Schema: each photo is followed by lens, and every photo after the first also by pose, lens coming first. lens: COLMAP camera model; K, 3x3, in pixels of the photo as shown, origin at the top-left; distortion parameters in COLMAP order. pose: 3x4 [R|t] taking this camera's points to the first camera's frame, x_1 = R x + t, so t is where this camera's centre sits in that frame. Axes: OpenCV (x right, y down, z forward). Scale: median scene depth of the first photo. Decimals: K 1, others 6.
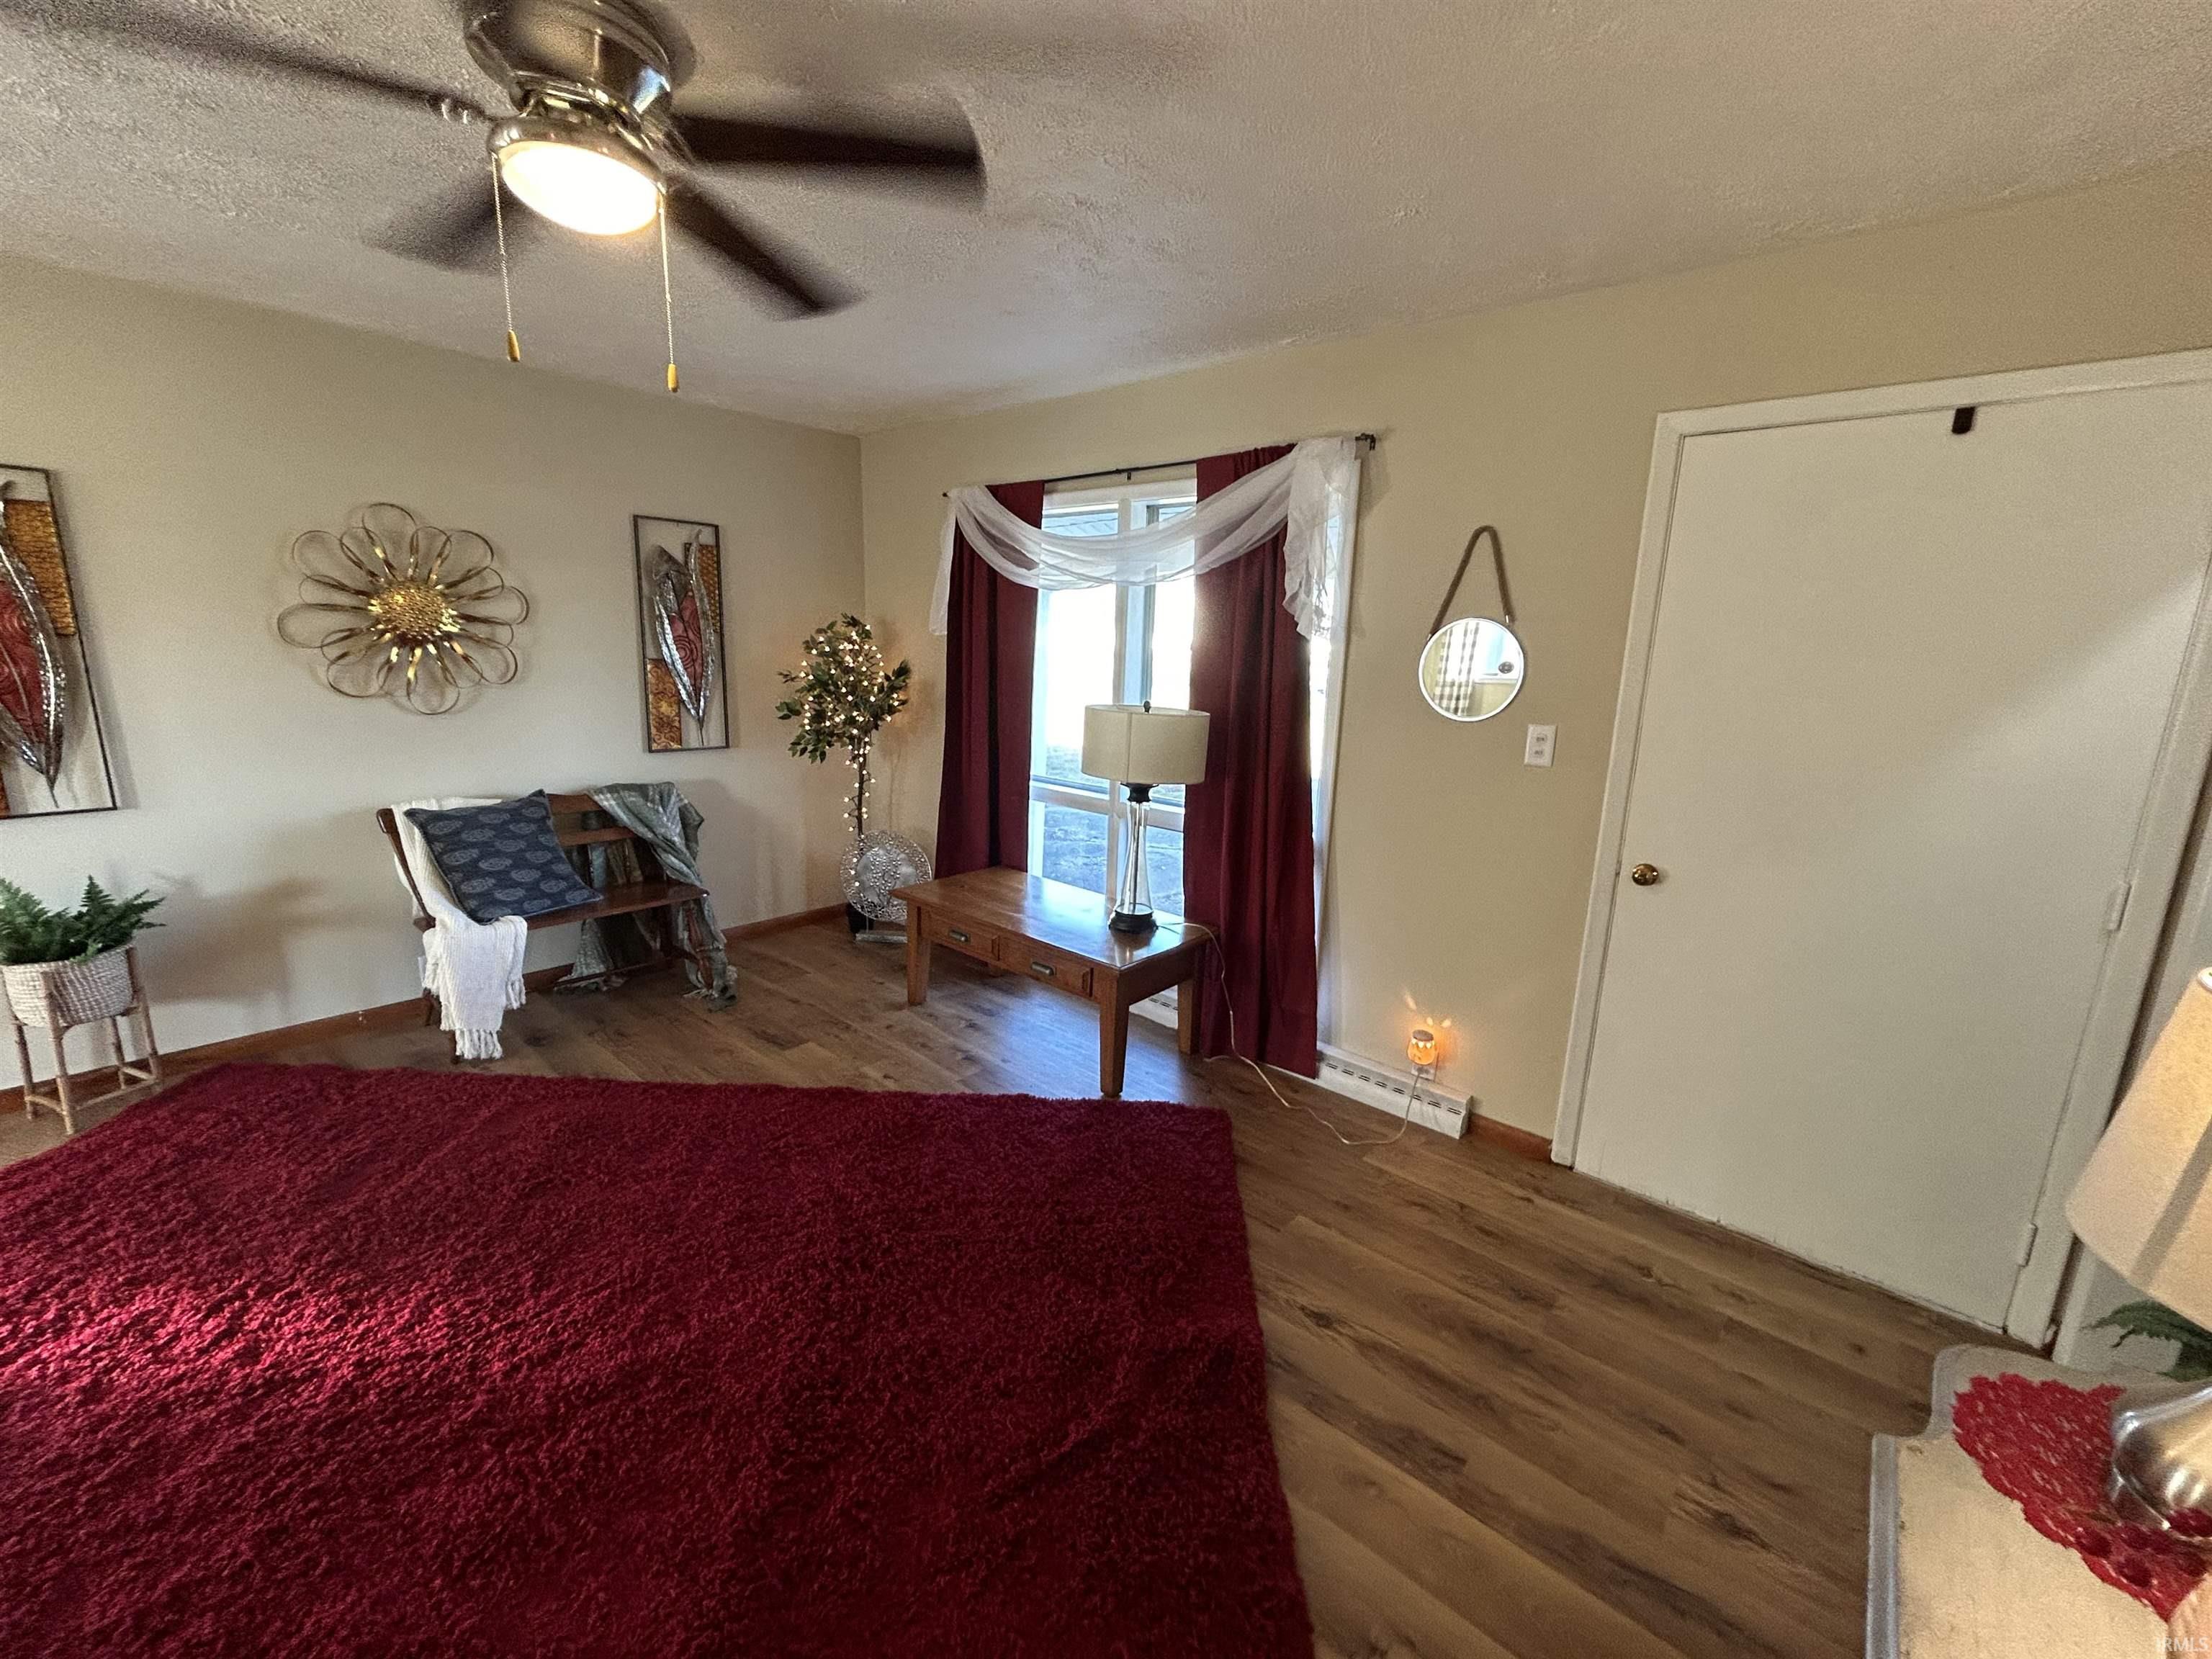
lens RADIAL K [[899.8, 0, 1106.0], [0, 899.8, 827.3], [0, 0, 1]] dist [-0.001043, 0.000317]
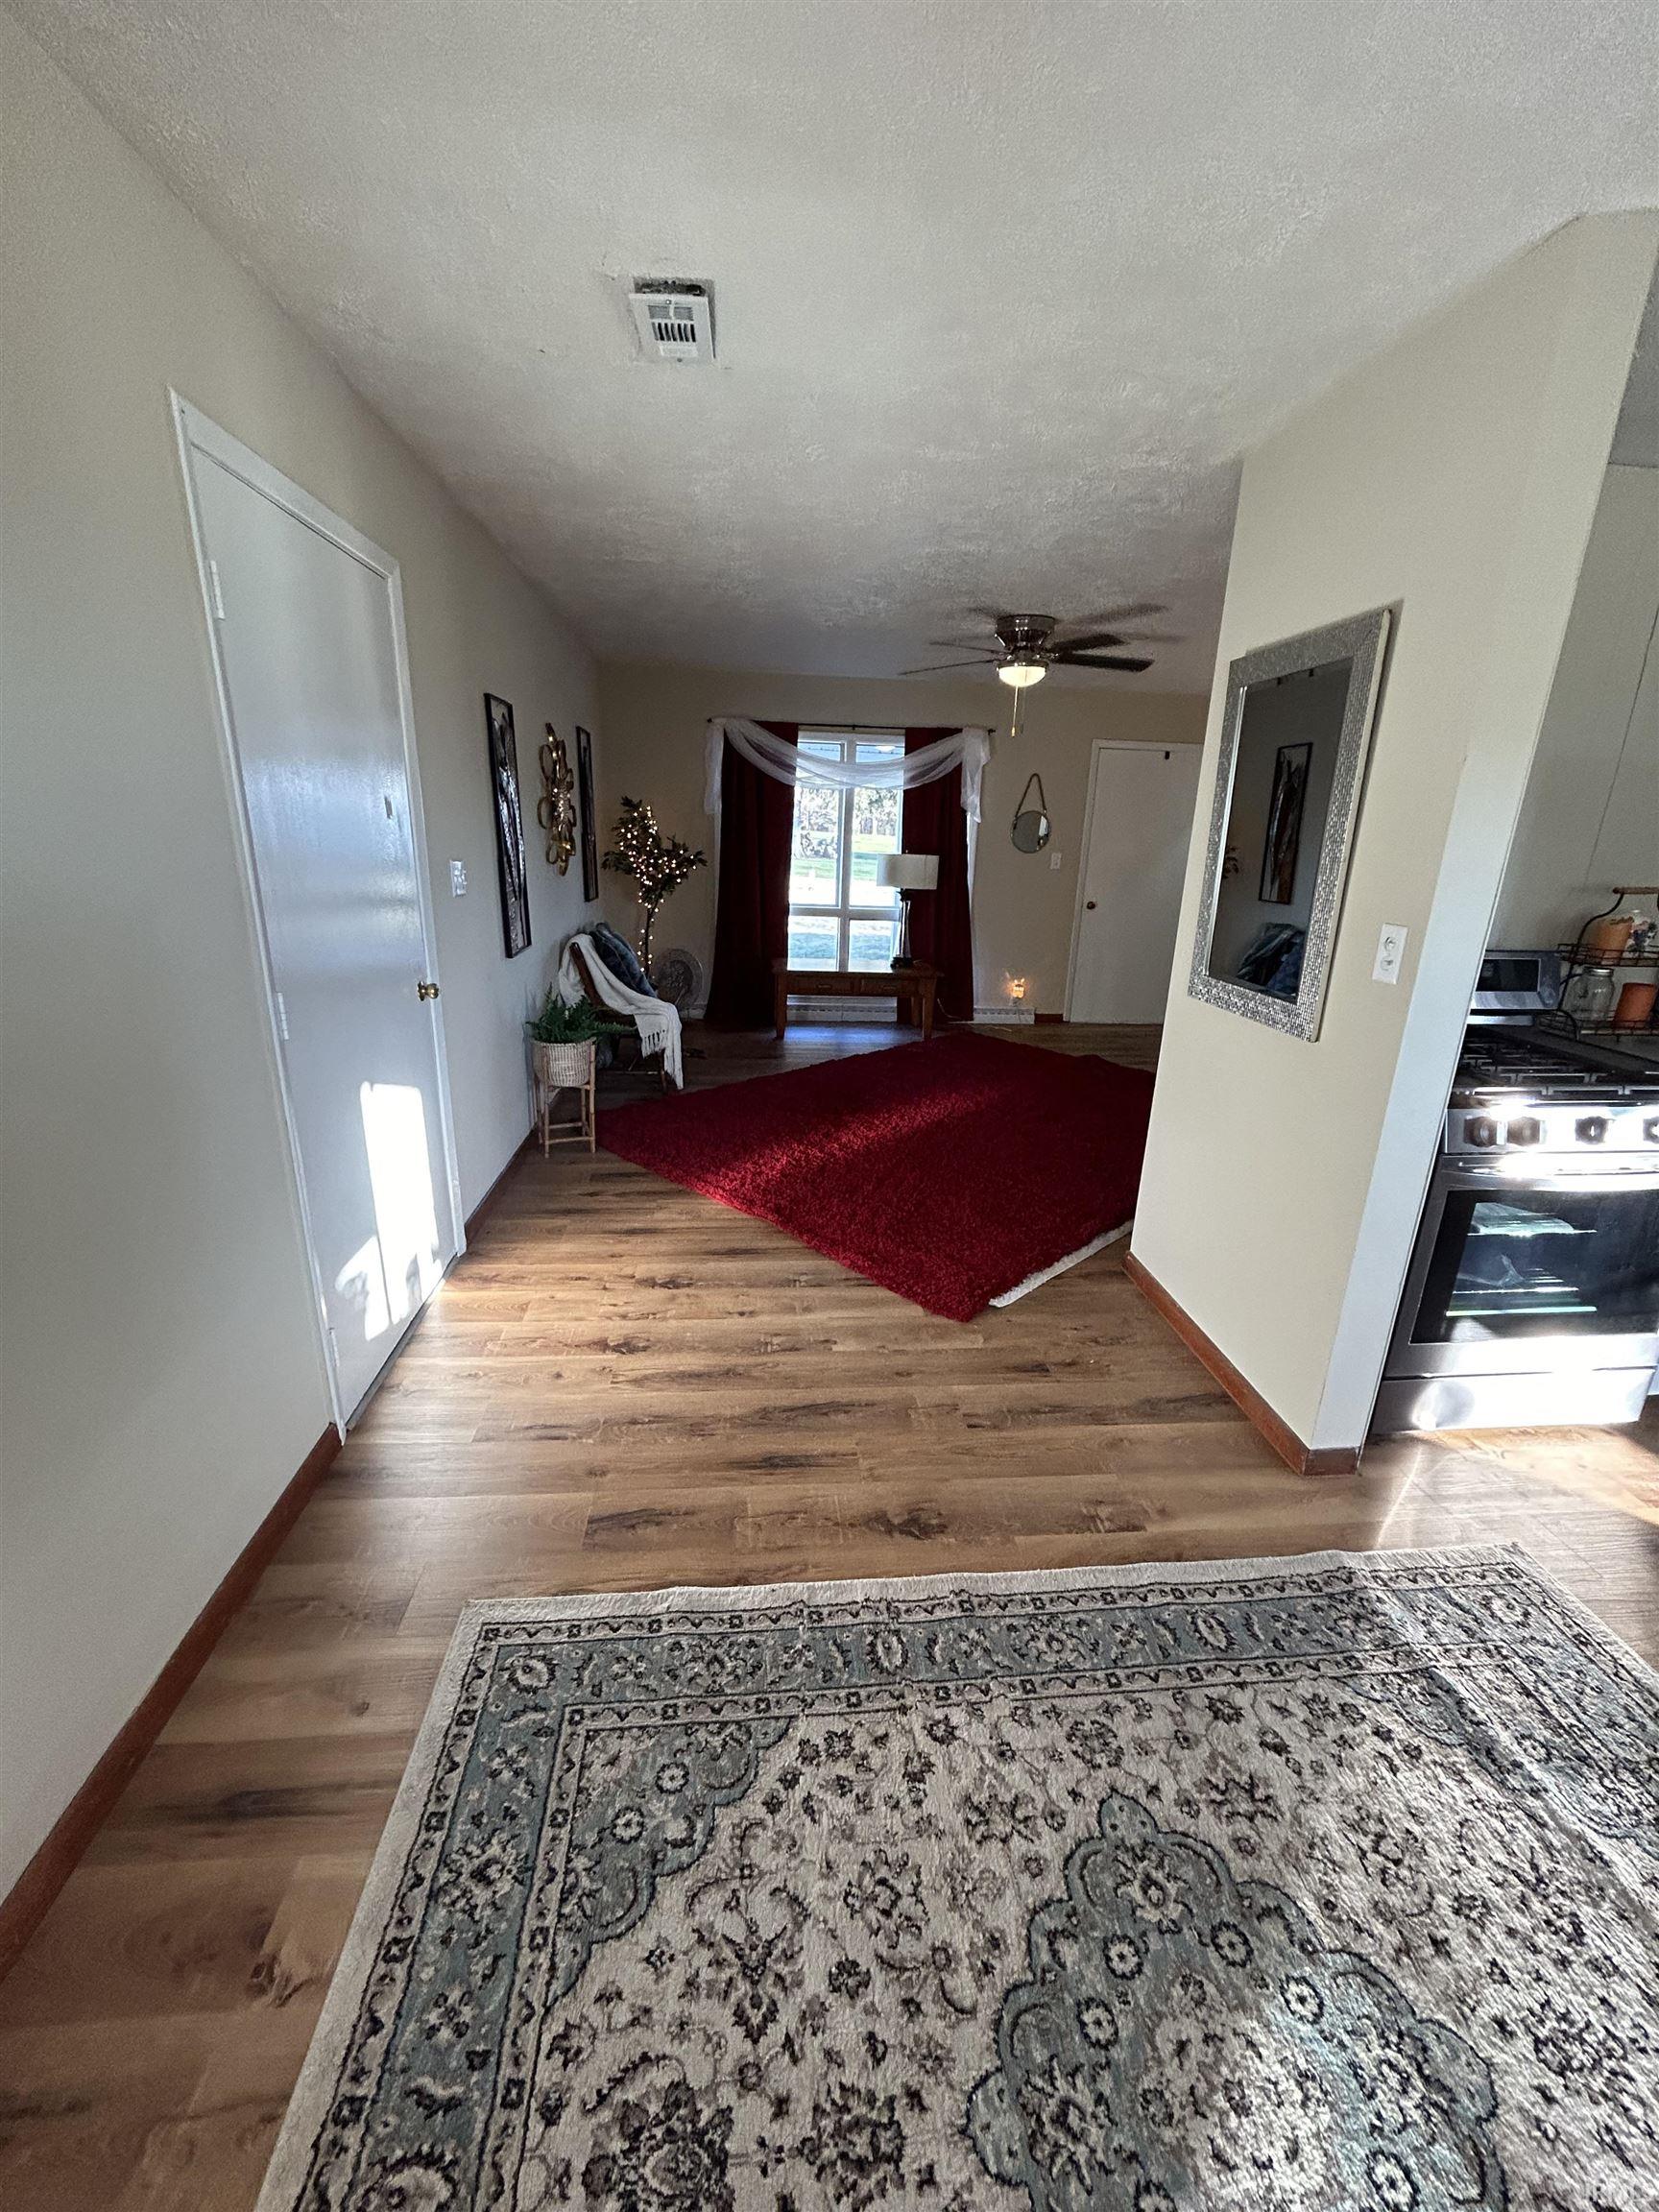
lens RADIAL K [[899.8, 0, 831.3], [0, 899.8, 1106.5], [0, 0, 1]] dist [-0.001043, 0.000317]
pose [[0.680840, -0.226006, 0.696691, -1.727803], [0.136568, 0.973693, 0.182404, 0.033360], [-0.719588, -0.029041, 0.693794, -0.331555]]
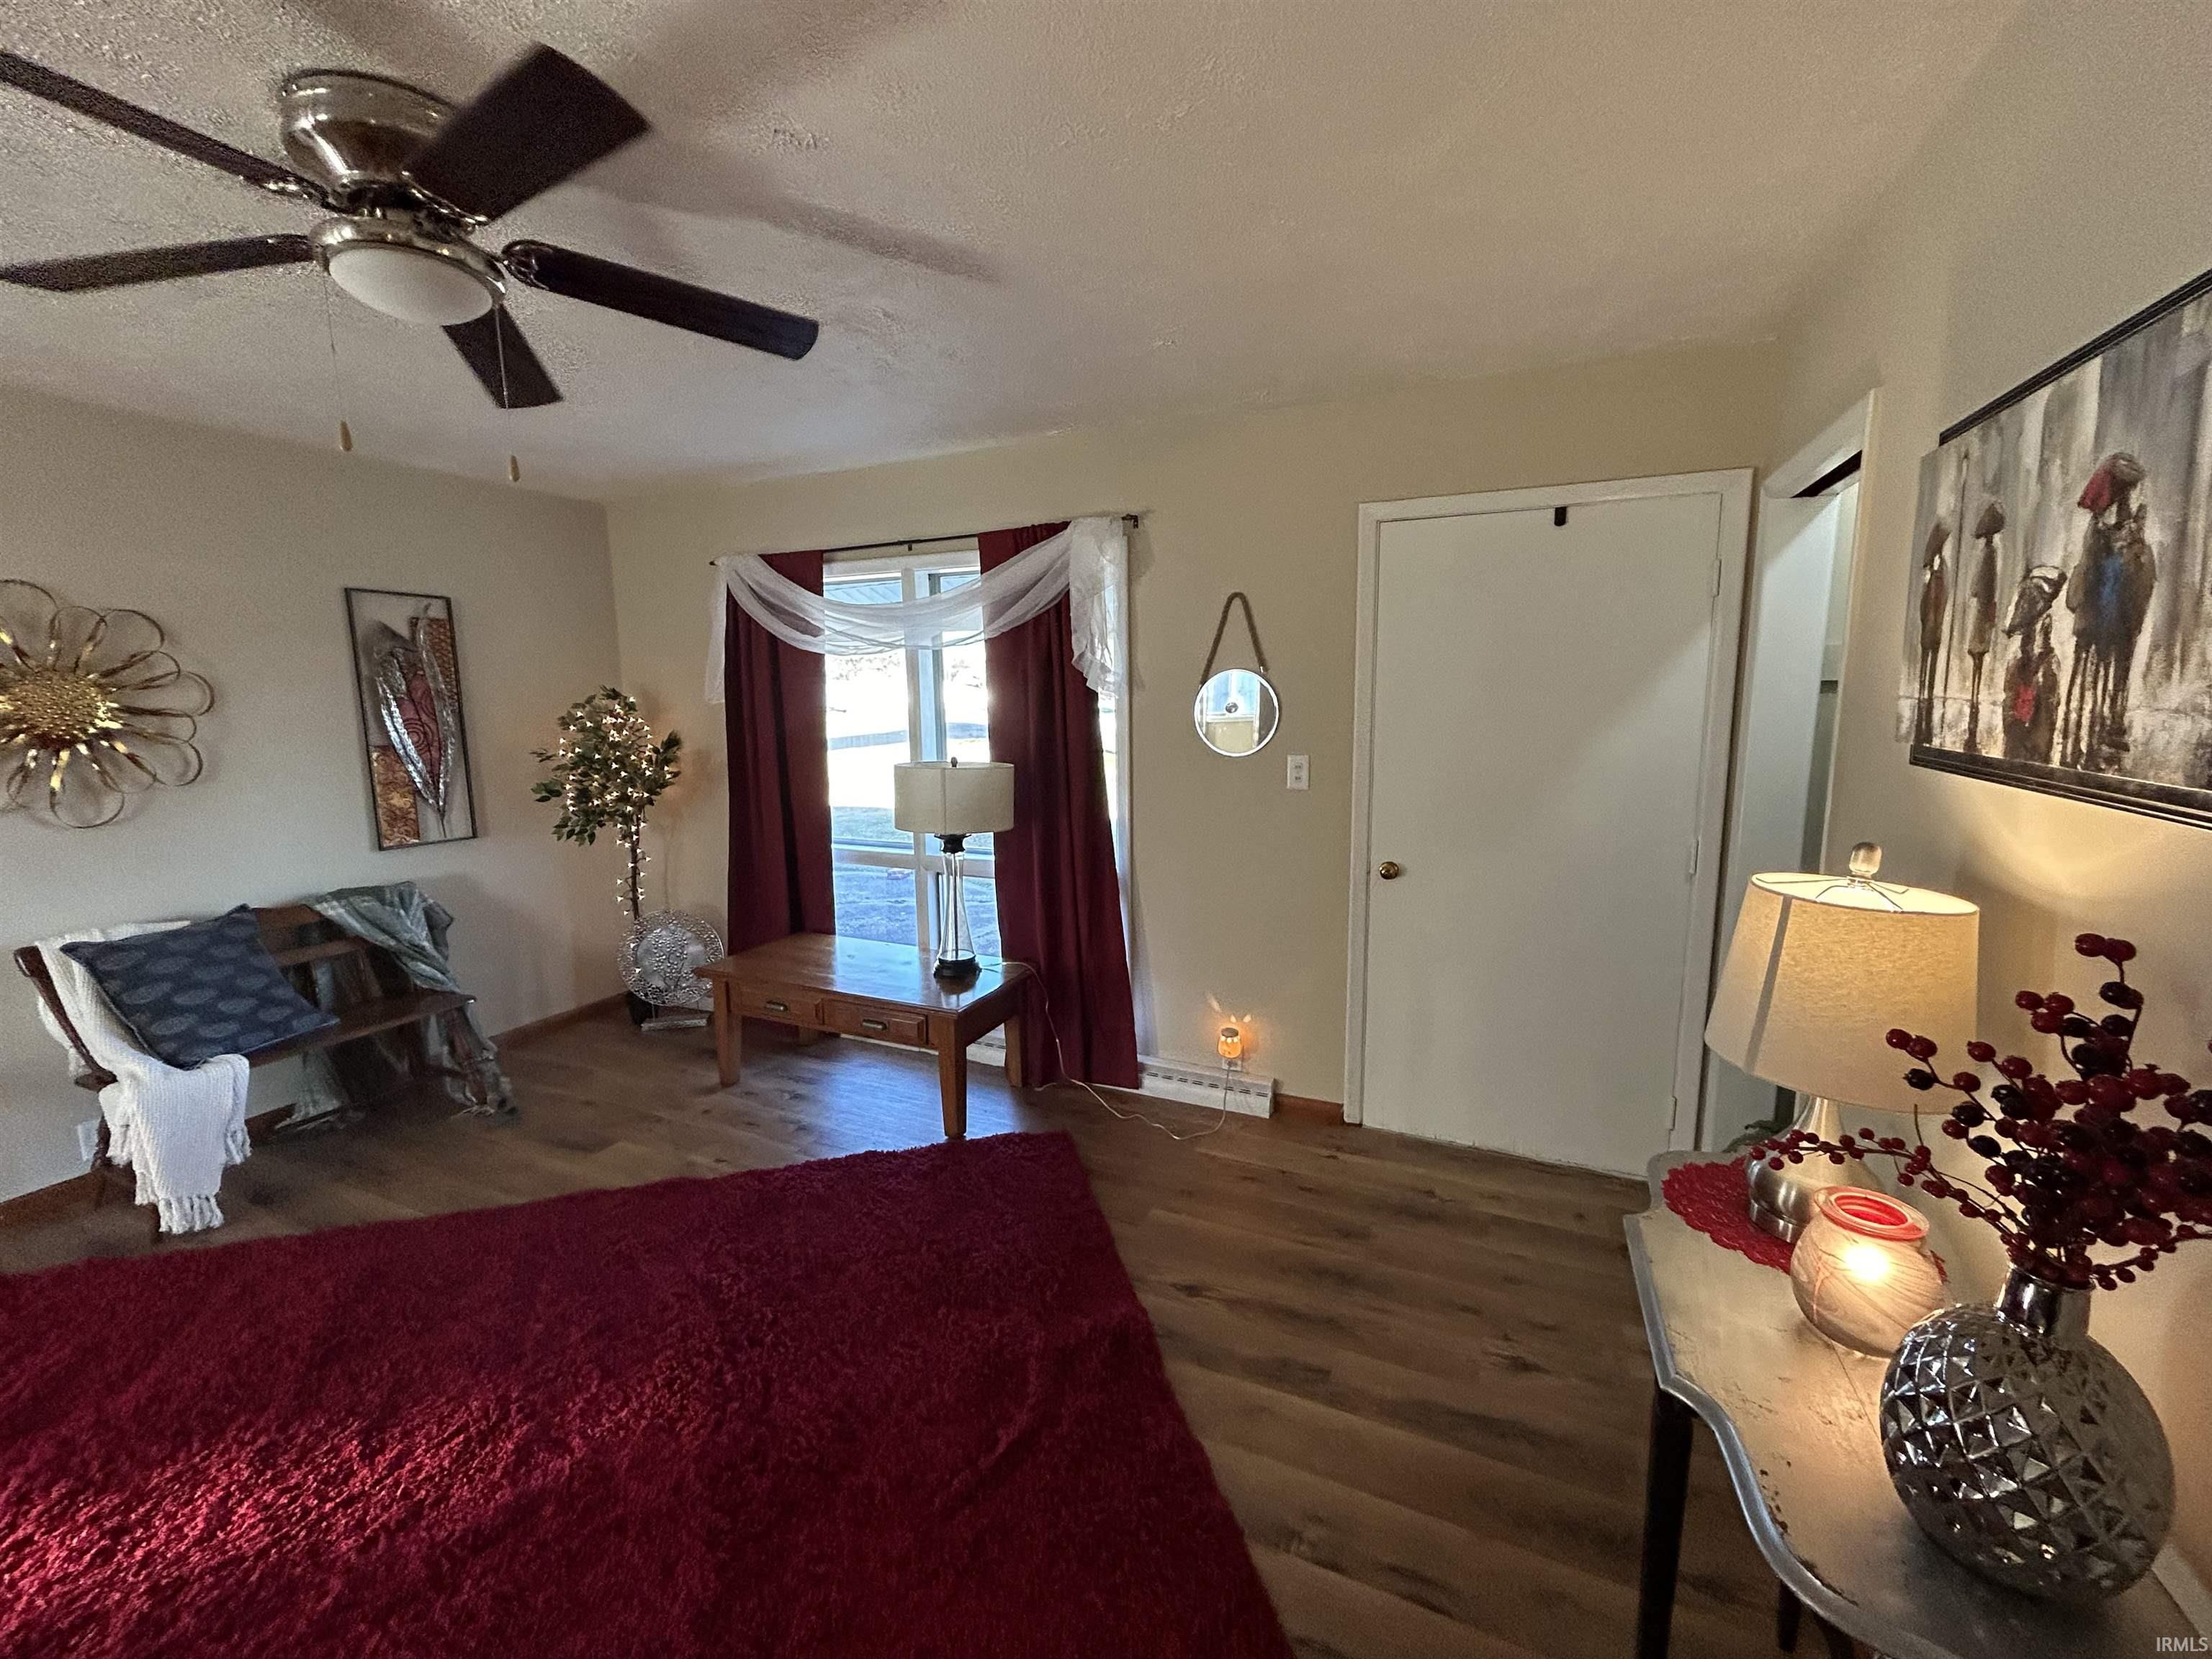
lens RADIAL K [[899.8, 0, 1106.7], [0, 899.8, 827.6], [0, 0, 1]] dist [-0.001043, 0.000317]
pose [[0.956442, -0.085930, 0.278990, -0.088825], [0.101399, 0.993981, -0.041470, 0.004990], [-0.273748, 0.067953, 0.959398, -0.063995]]
